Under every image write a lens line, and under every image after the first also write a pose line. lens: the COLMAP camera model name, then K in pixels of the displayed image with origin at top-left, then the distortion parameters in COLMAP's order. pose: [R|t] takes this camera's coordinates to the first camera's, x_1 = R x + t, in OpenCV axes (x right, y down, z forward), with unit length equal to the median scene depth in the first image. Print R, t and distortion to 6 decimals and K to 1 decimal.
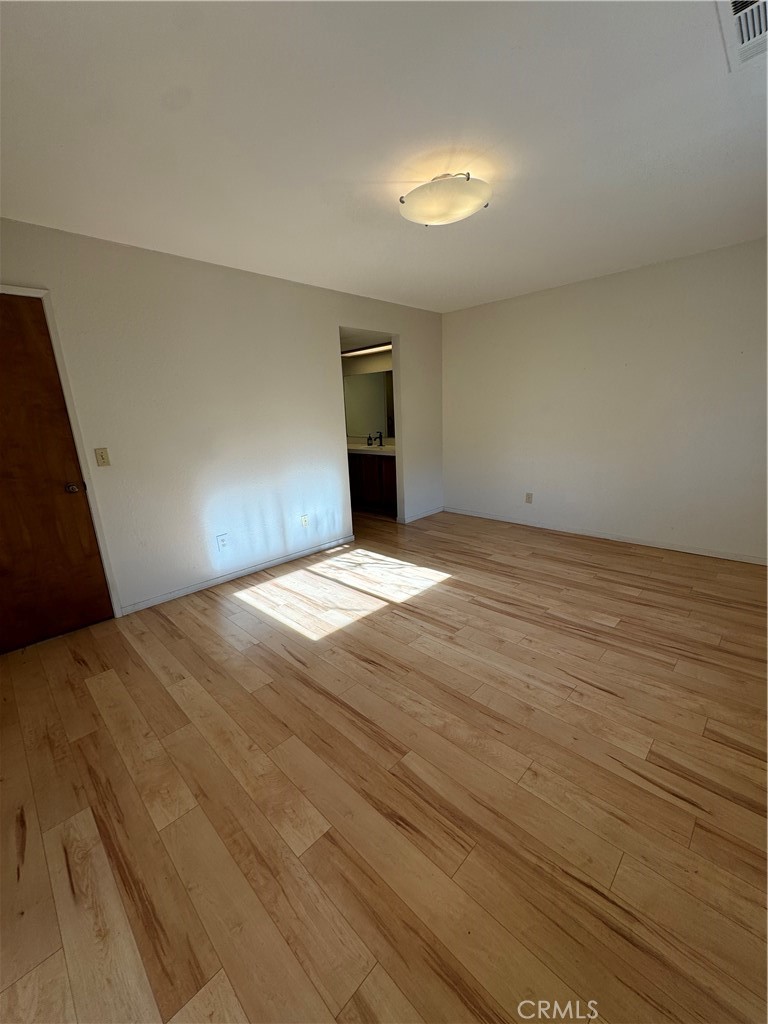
lens RADIAL K [[406.2, 0, 384.7], [0, 406.2, 513.8], [0, 0, 1]] dist [-0.005653, 0.000781]
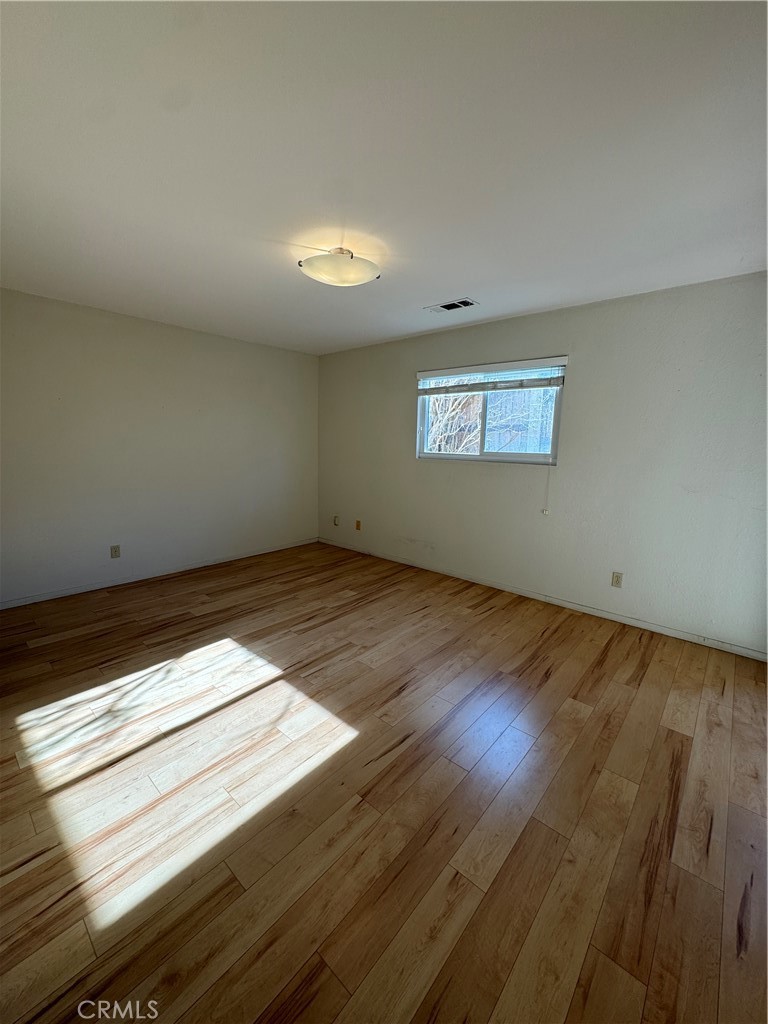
lens RADIAL K [[406.2, 0, 387.5], [0, 406.2, 516.0], [0, 0, 1]] dist [-0.005653, 0.000781]
pose [[-0.059075, -0.138000, 0.988669, -0.764689], [0.230341, 0.961788, 0.148011, -0.164434], [-0.971315, 0.236475, -0.025031, 0.749445]]
